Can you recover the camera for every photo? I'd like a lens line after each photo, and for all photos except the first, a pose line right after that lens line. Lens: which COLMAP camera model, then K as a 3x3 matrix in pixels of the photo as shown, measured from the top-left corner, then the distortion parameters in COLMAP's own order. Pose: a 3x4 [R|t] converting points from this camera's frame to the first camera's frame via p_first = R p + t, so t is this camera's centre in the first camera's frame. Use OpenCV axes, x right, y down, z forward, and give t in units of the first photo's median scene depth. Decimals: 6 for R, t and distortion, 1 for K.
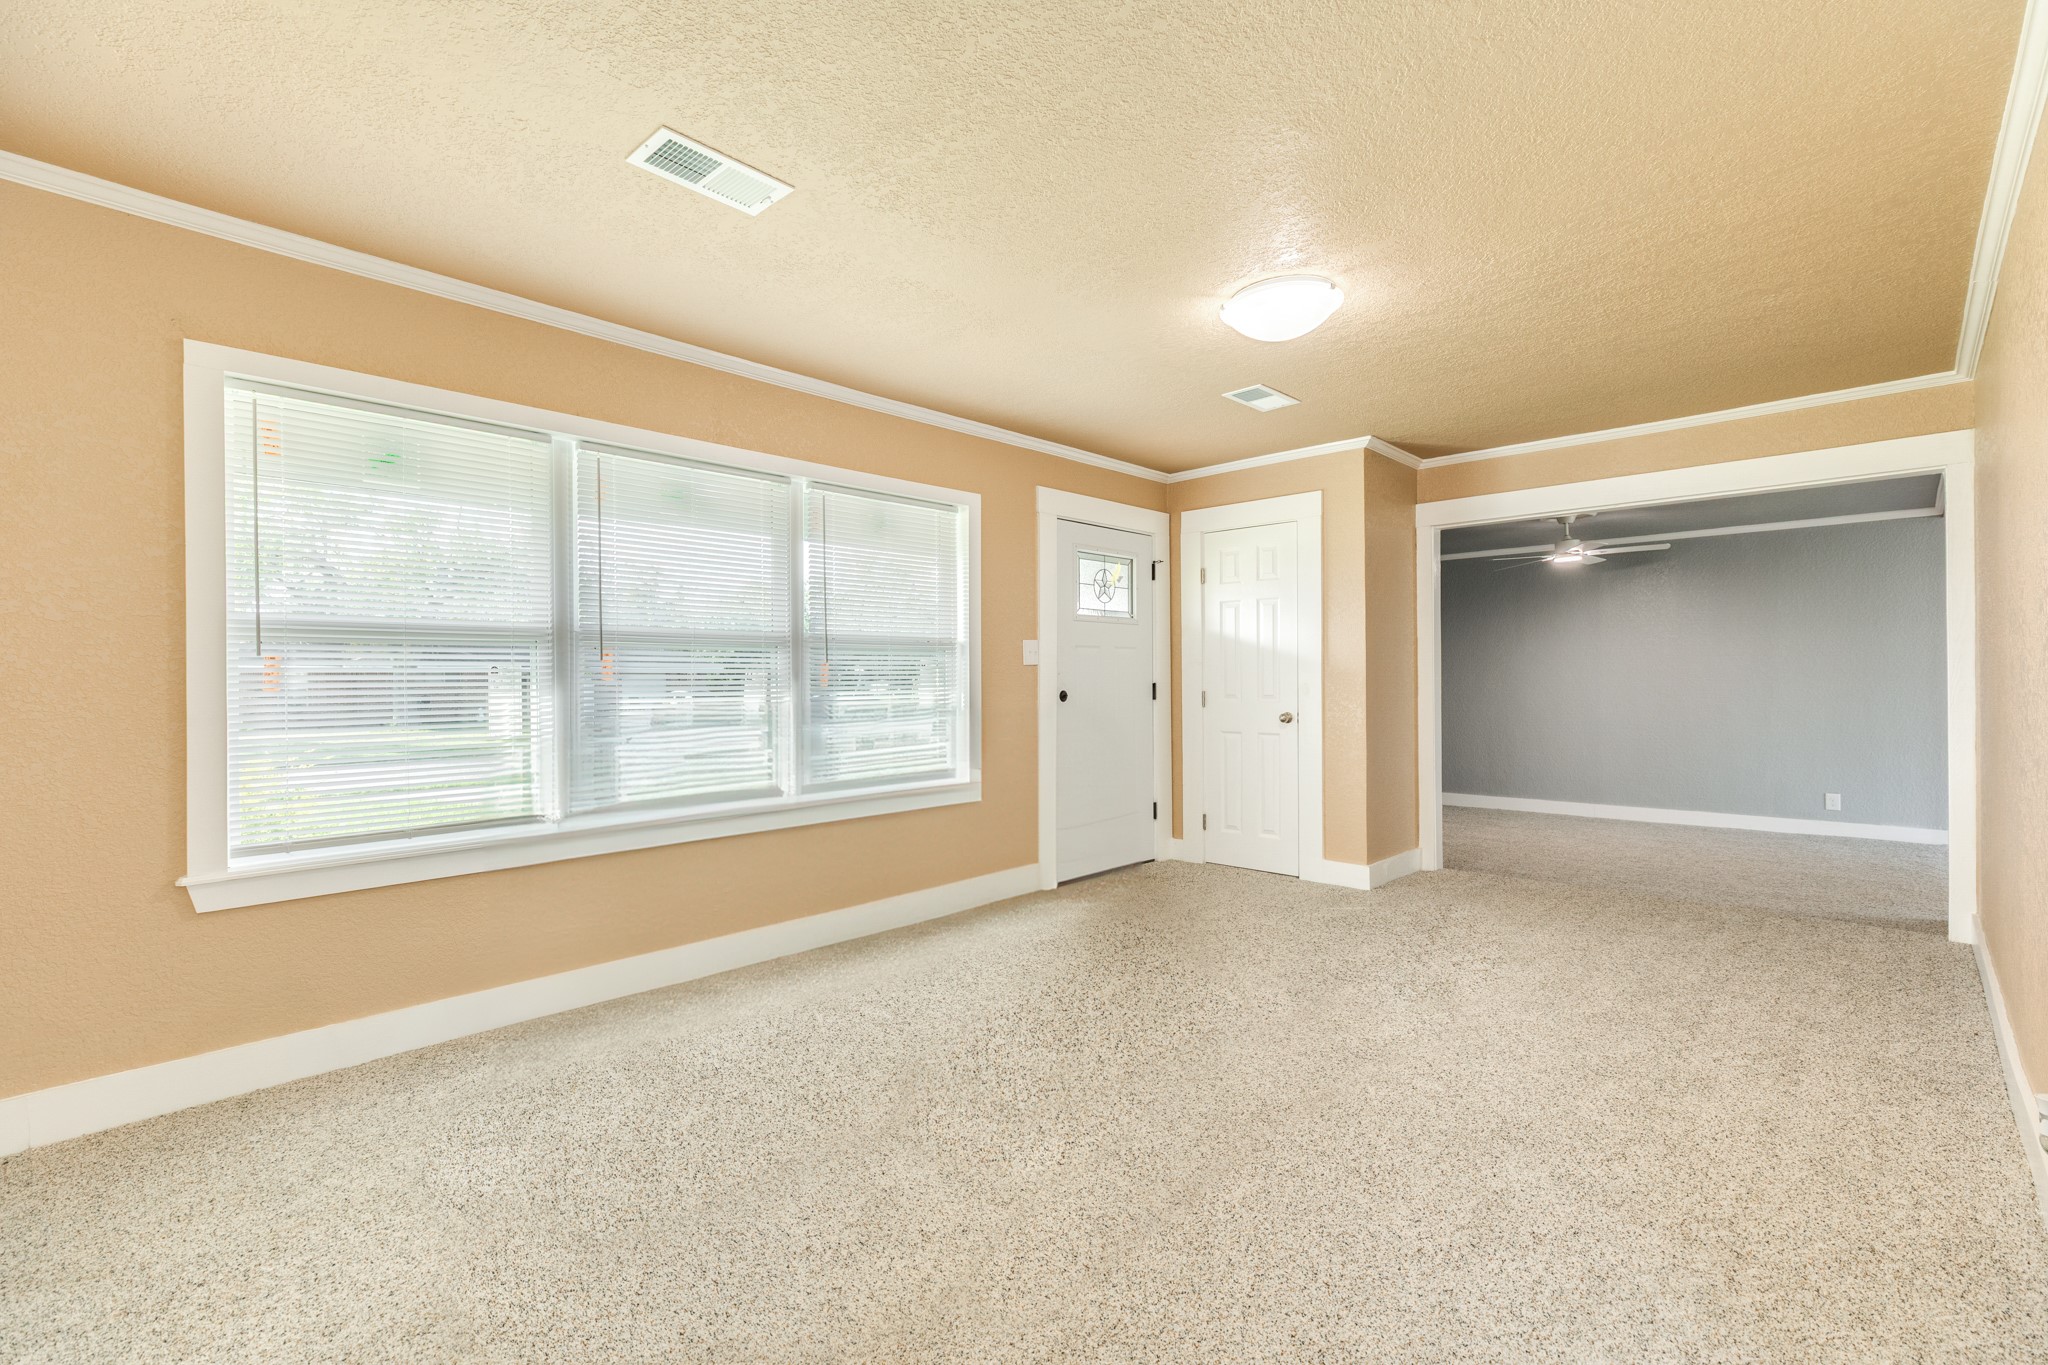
lens RADIAL K [[910.3, 0, 1024.0], [0, 910.3, 682.5], [0, 0, 1]] dist [0.000040, -0.000358]
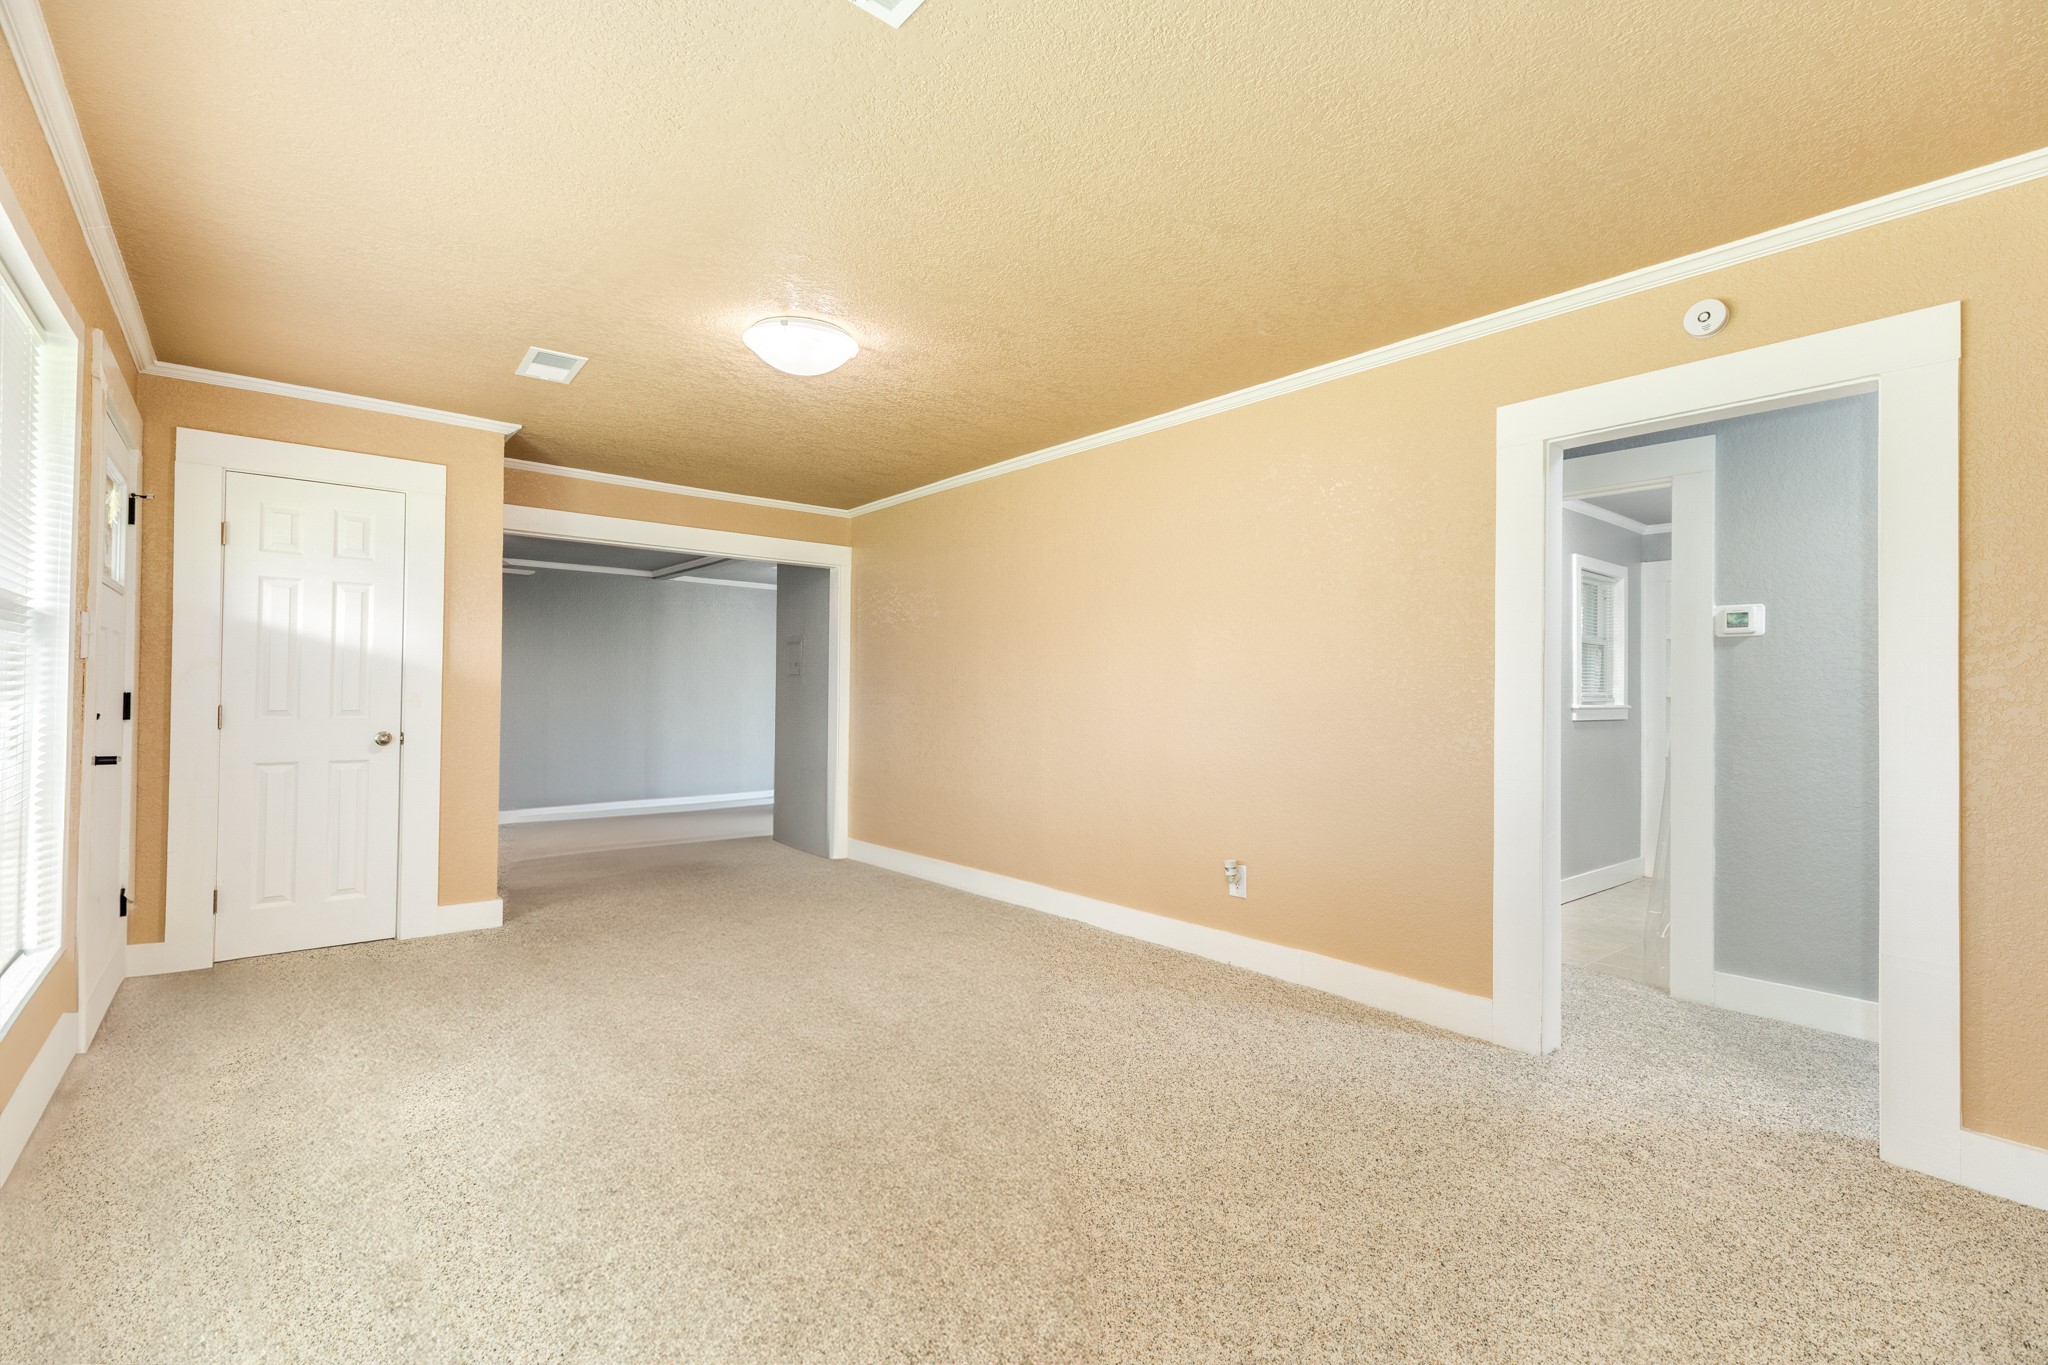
lens RADIAL K [[910.3, 0, 1024.0], [0, 910.3, 682.5], [0, 0, 1]] dist [0.000040, -0.000358]
pose [[0.114734, 0.019519, 0.993205, -0.460524], [-0.008058, 0.999792, -0.018718, 0.000431], [-0.993364, -0.005855, 0.114867, 0.387154]]
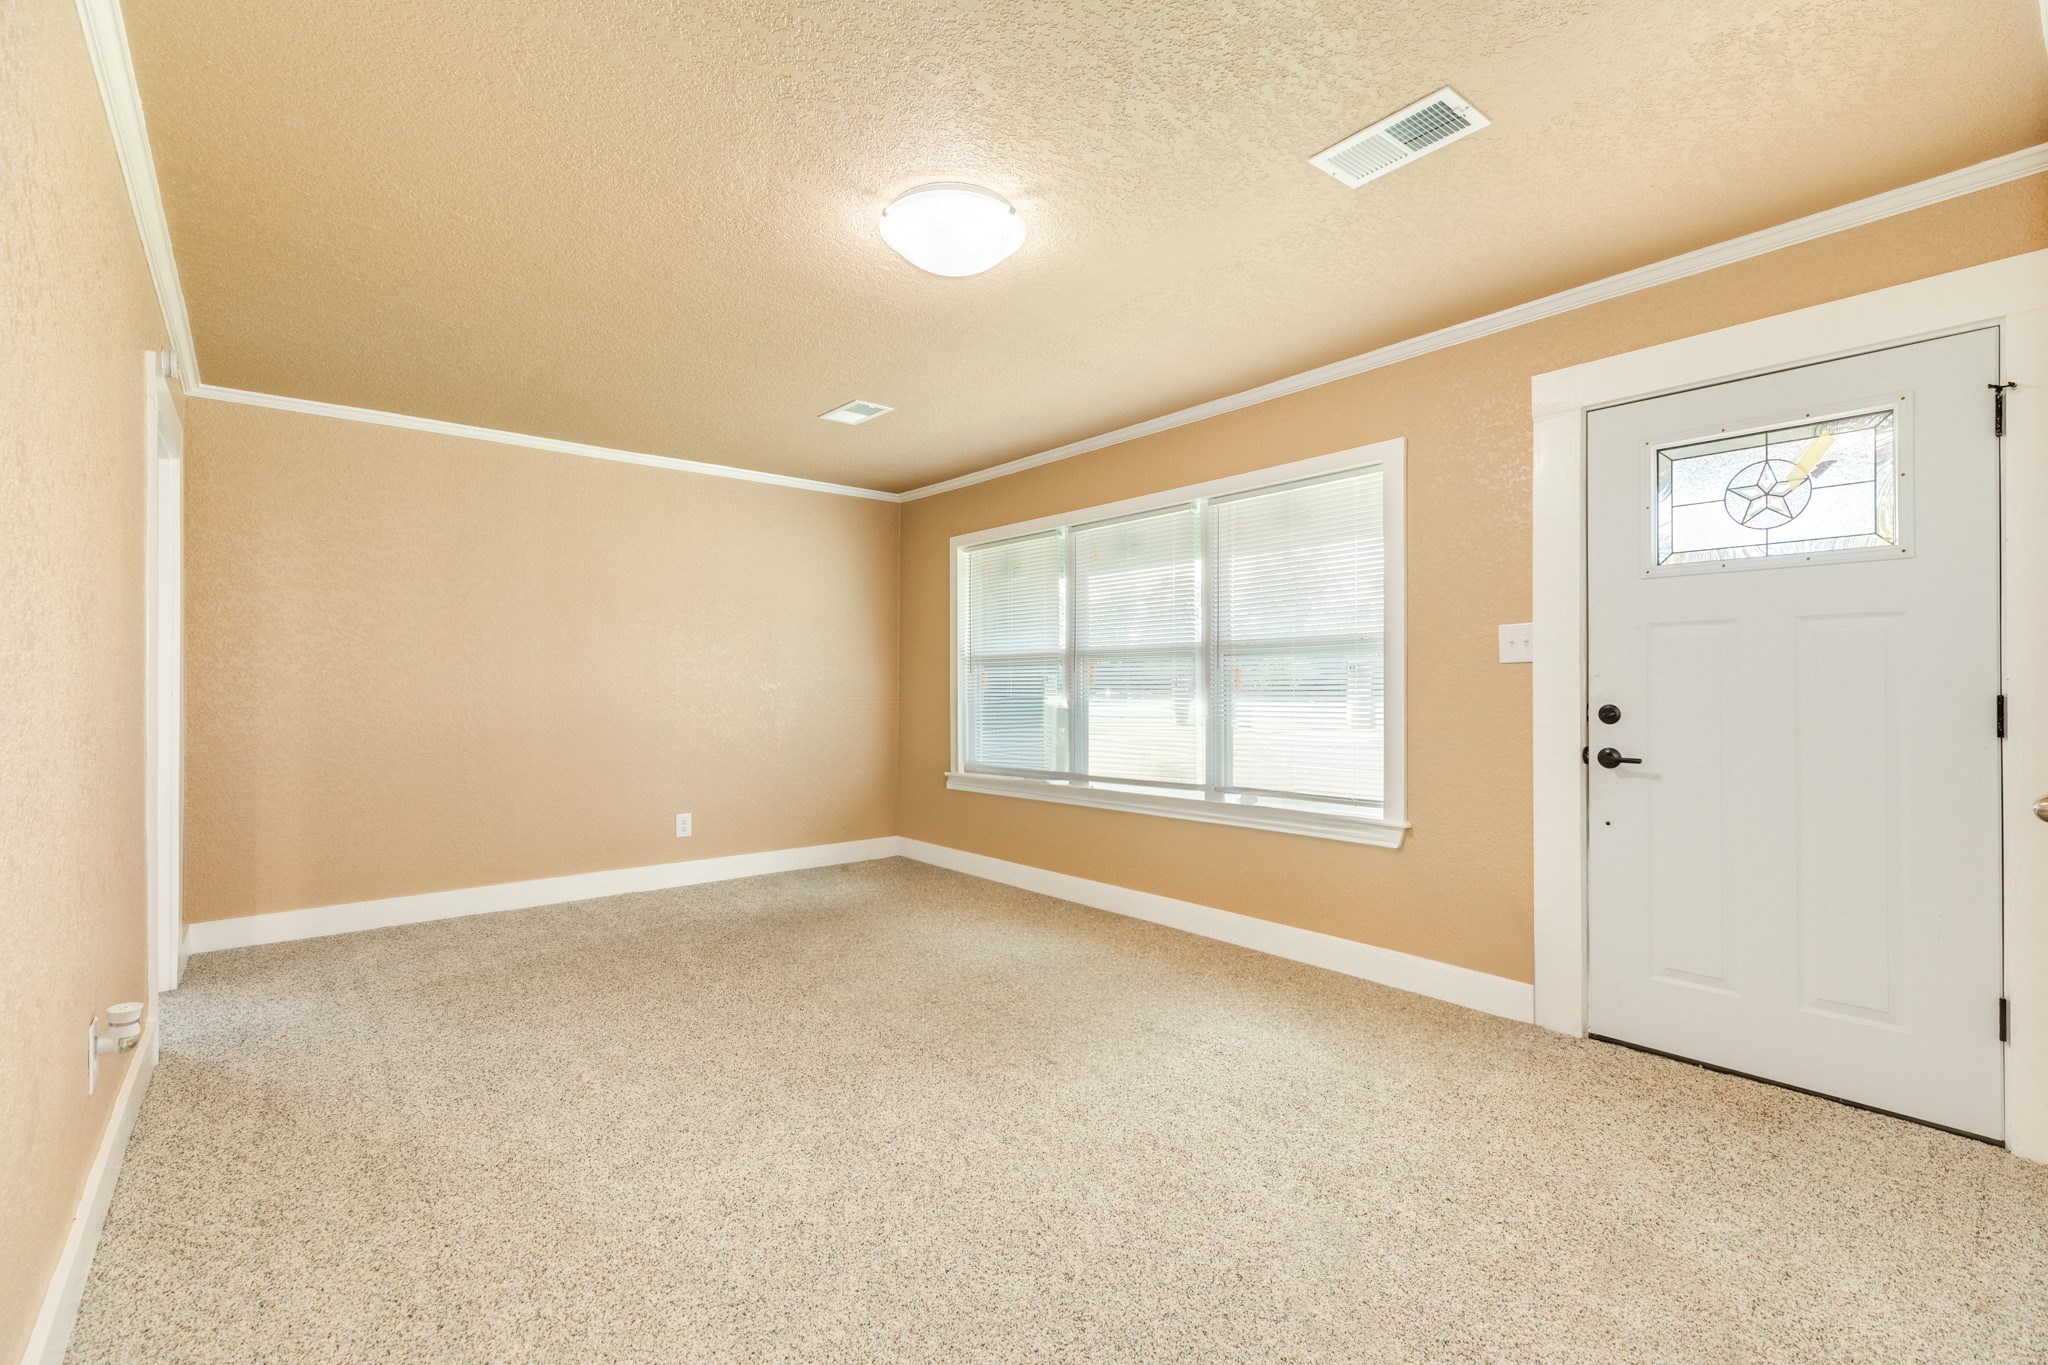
lens RADIAL K [[910.3, 0, 1024.0], [0, 910.3, 682.5], [0, 0, 1]] dist [0.000040, -0.000358]
pose [[-0.114928, 0.005993, -0.993356, 0.676697], [0.003940, 0.999977, 0.005577, -0.009964], [0.993366, -0.003273, -0.114949, 0.720398]]
